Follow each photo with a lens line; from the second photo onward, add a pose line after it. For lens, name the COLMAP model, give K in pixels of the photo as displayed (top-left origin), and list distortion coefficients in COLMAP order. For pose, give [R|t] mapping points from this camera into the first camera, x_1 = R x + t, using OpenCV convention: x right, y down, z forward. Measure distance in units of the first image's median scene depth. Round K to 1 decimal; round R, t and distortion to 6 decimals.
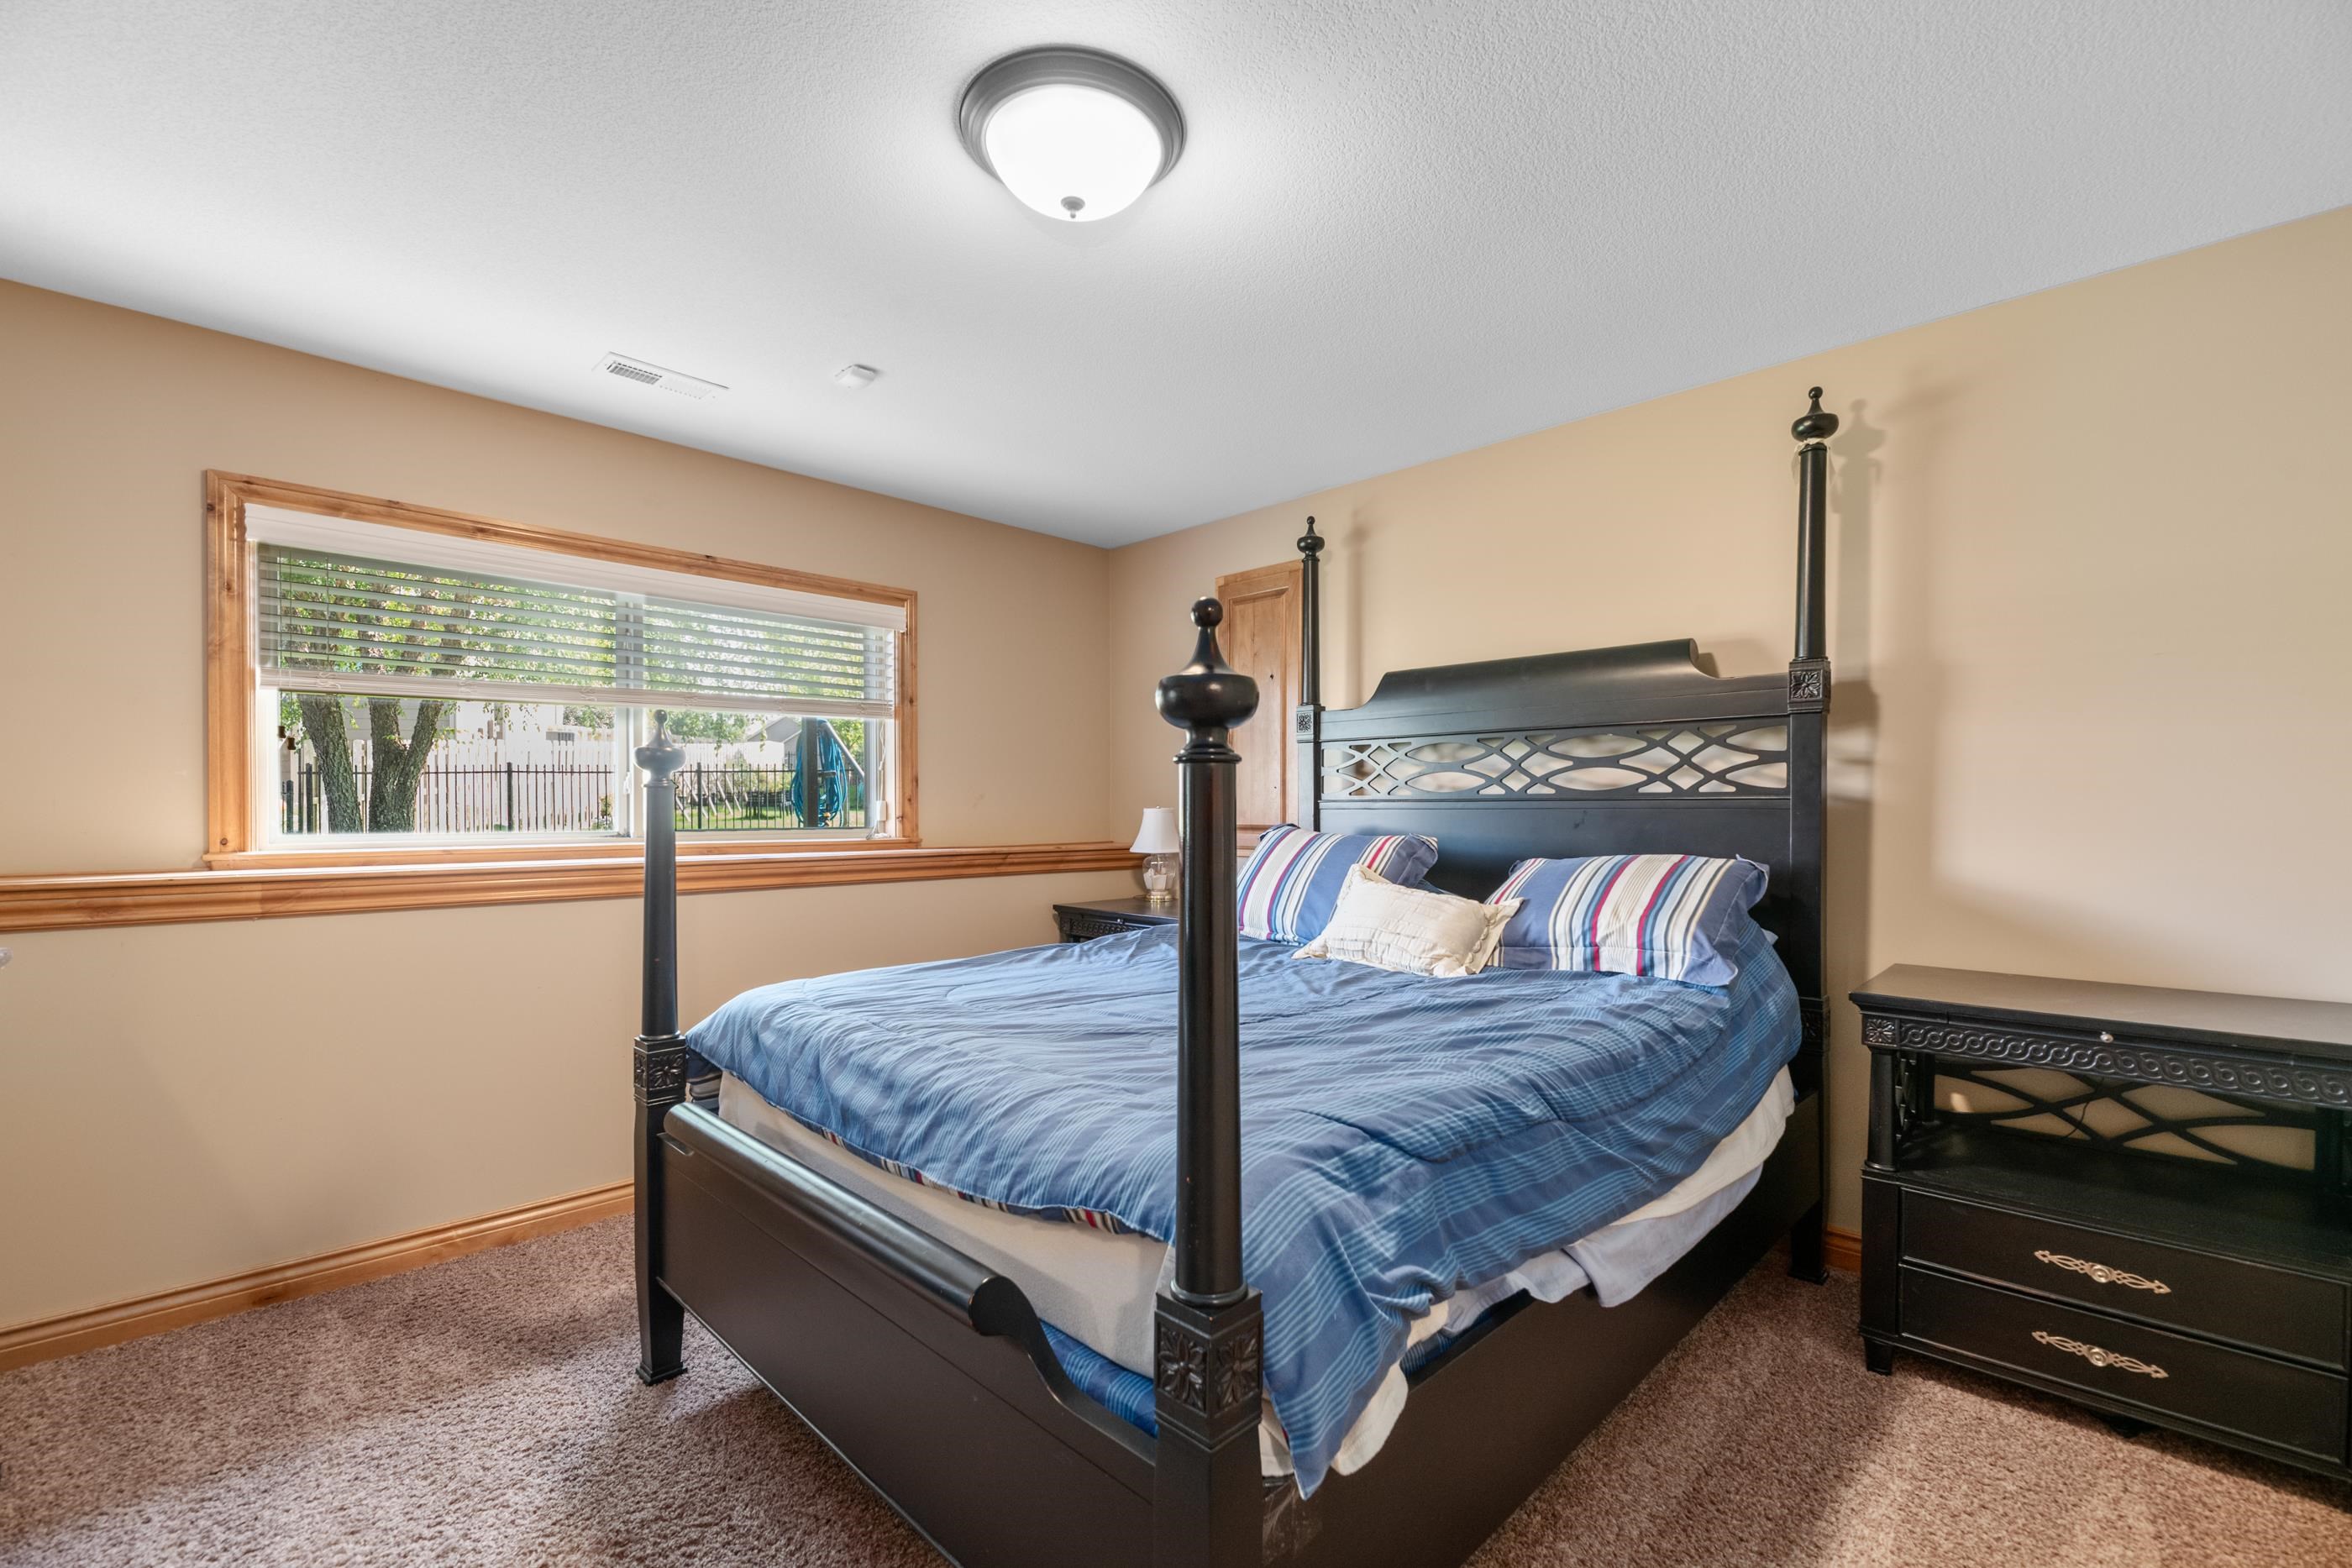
lens RADIAL K [[991.8, 0, 1191.9], [0, 991.8, 805.5], [0, 0, 1]] dist [-0.003175, -0.000482]
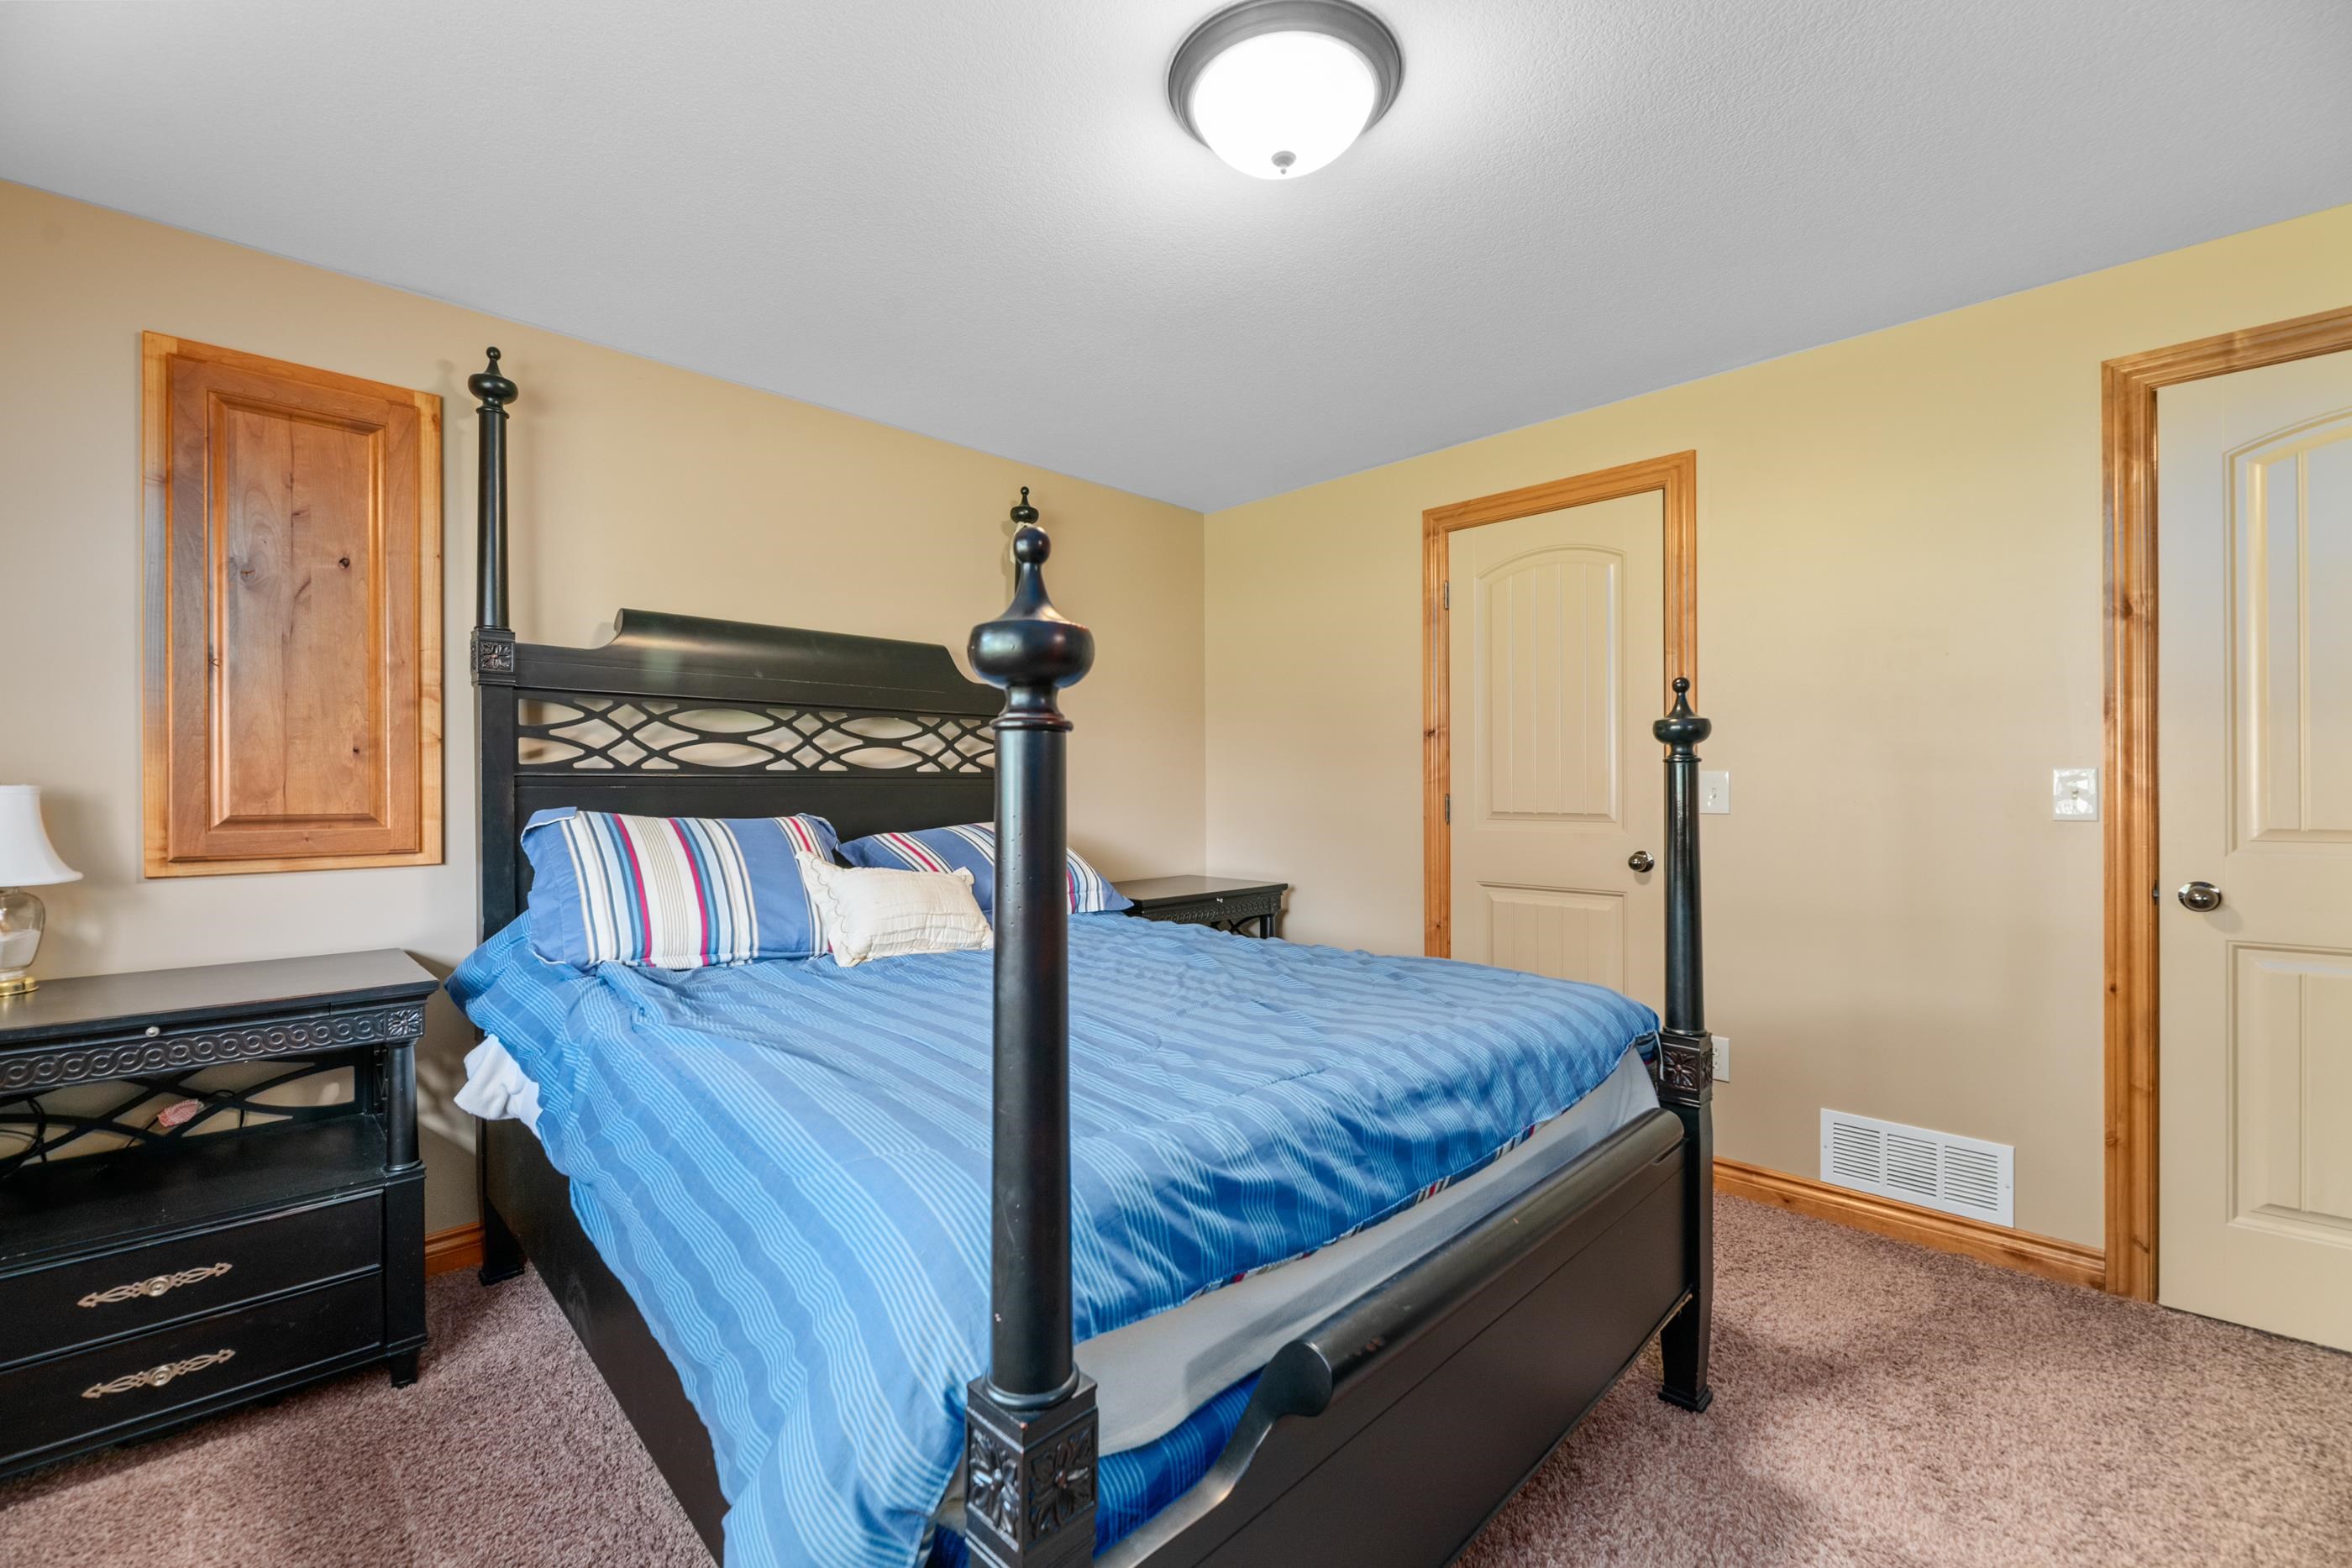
lens RADIAL K [[991.8, 0, 1187.0], [0, 991.8, 765.2], [0, 0, 1]] dist [-0.003175, -0.000482]
pose [[0.018445, 0.017466, 0.999677, -0.481637], [0.000542, 0.999847, -0.017479, 0.000067], [-0.999830, 0.000865, 0.018432, 0.481164]]
